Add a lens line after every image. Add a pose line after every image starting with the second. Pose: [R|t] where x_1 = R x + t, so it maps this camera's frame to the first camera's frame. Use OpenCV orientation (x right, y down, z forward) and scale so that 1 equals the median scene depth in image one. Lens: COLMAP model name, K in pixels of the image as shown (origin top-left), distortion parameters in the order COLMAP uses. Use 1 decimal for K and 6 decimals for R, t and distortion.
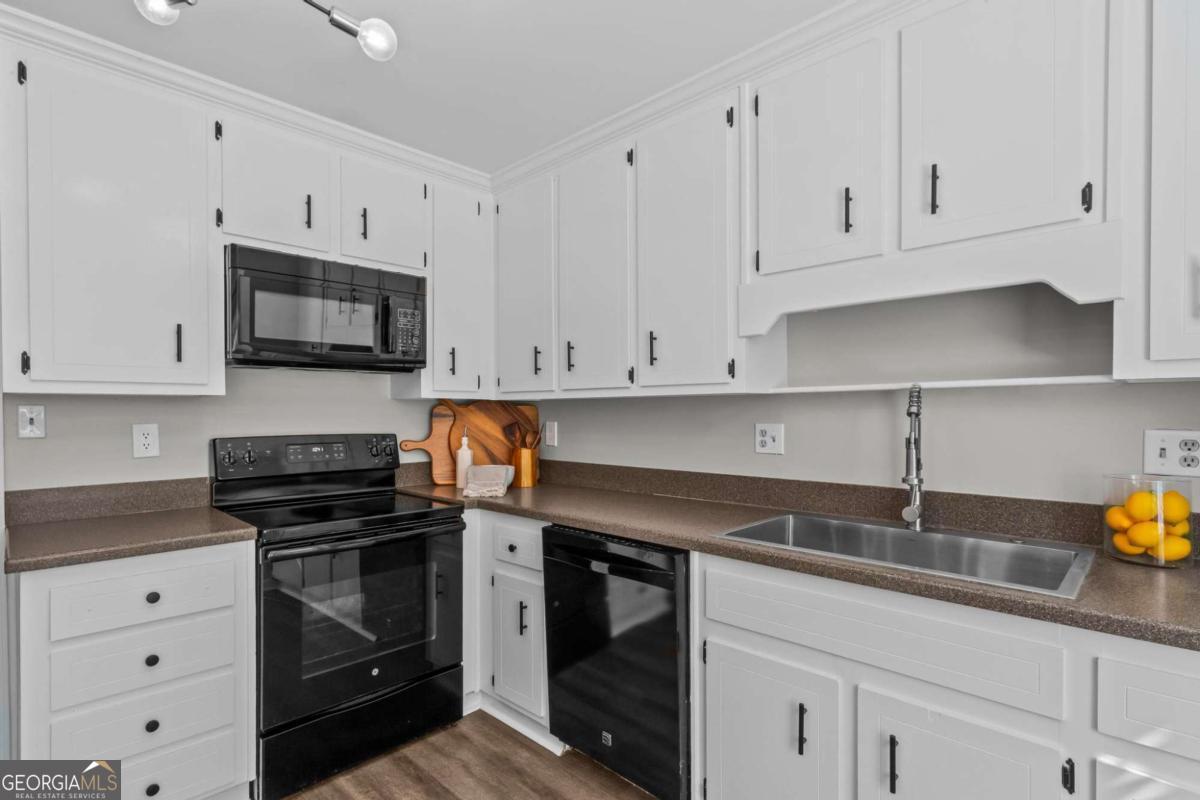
lens RADIAL K [[580.7, 0, 599.3], [0, 580.7, 414.7], [0, 0, 1]] dist [0.001970, 0.000739]
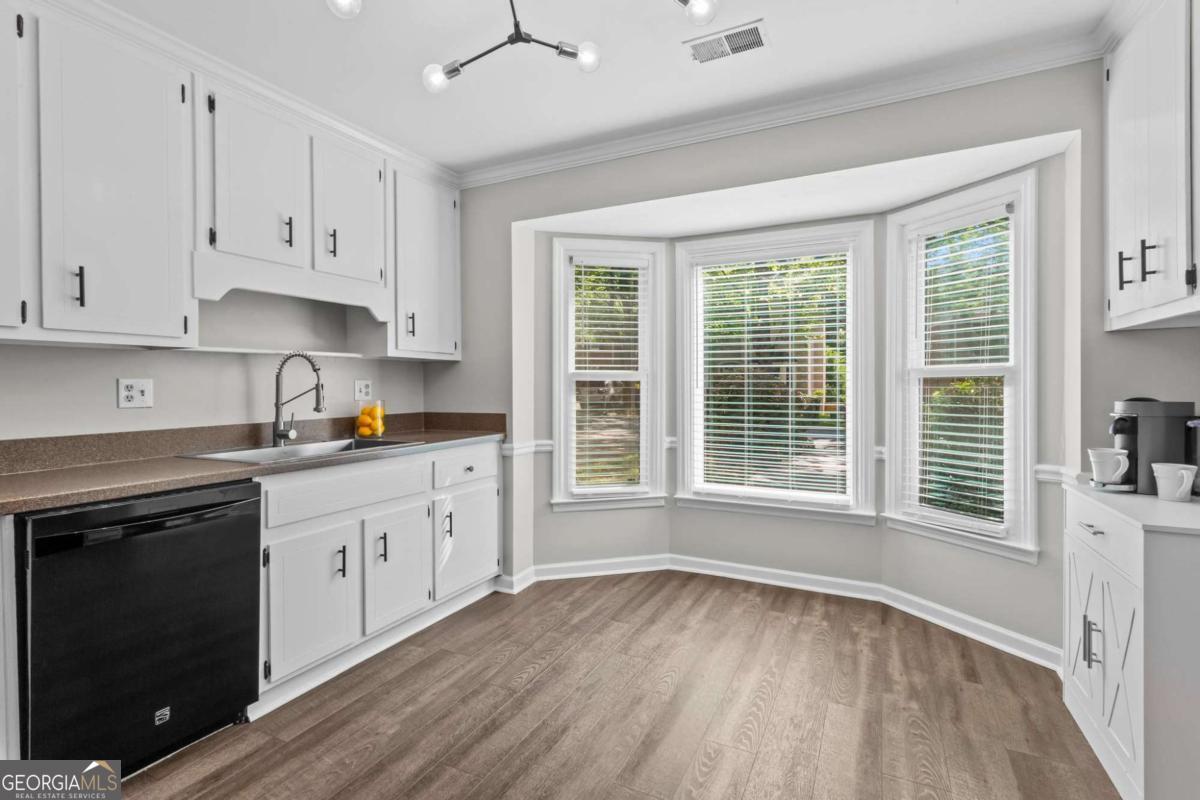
lens RADIAL K [[580.7, 0, 599.0], [0, 580.7, 394.0], [0, 0, 1]] dist [0.001970, 0.000739]
pose [[-0.291909, -0.003794, 0.956439, -0.924189], [0.021042, 0.999725, 0.010388, 0.049306], [-0.956215, 0.023158, -0.291749, 0.513947]]
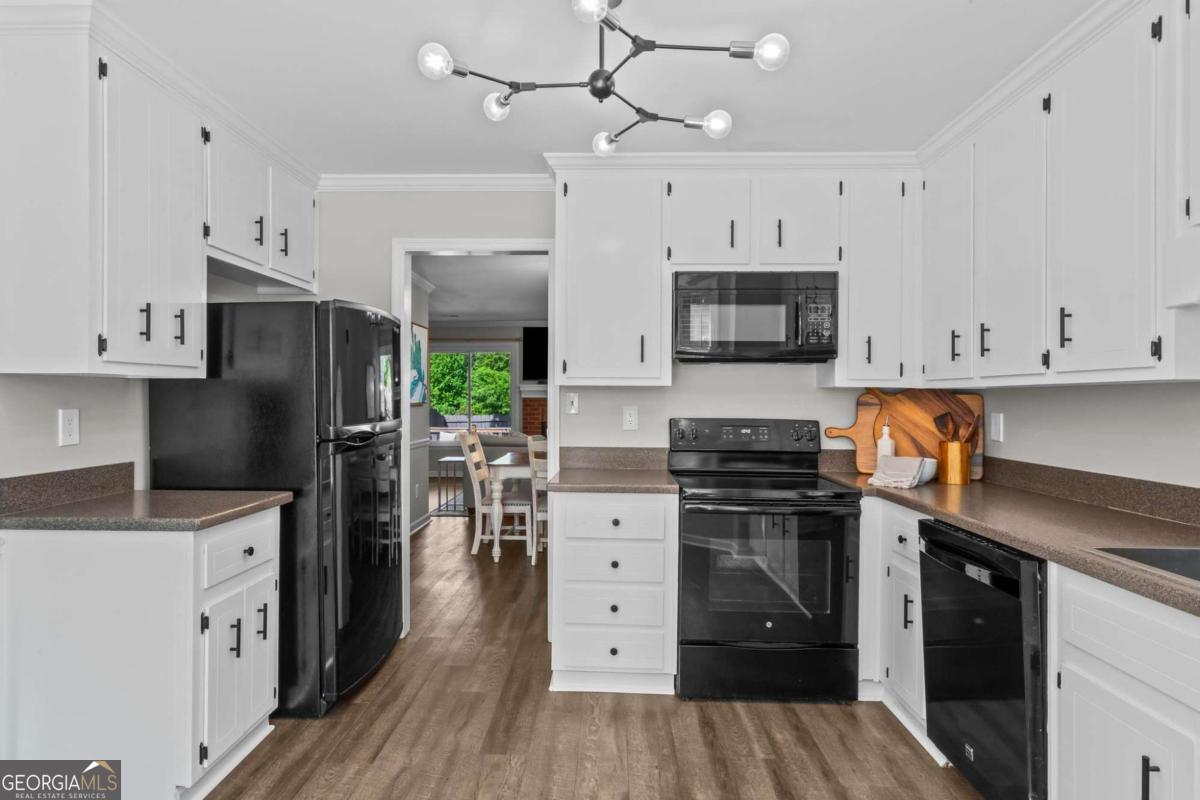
lens RADIAL K [[679.2, 0, 600.3], [0, 679.2, 396.2], [0, 0, 1]] dist [0.000180, -0.000482]
pose [[0.678583, 0.006440, -0.734496, 0.348842], [-0.014598, 0.999882, -0.004720, 0.000008], [0.734379, 0.013925, 0.678597, -0.155627]]
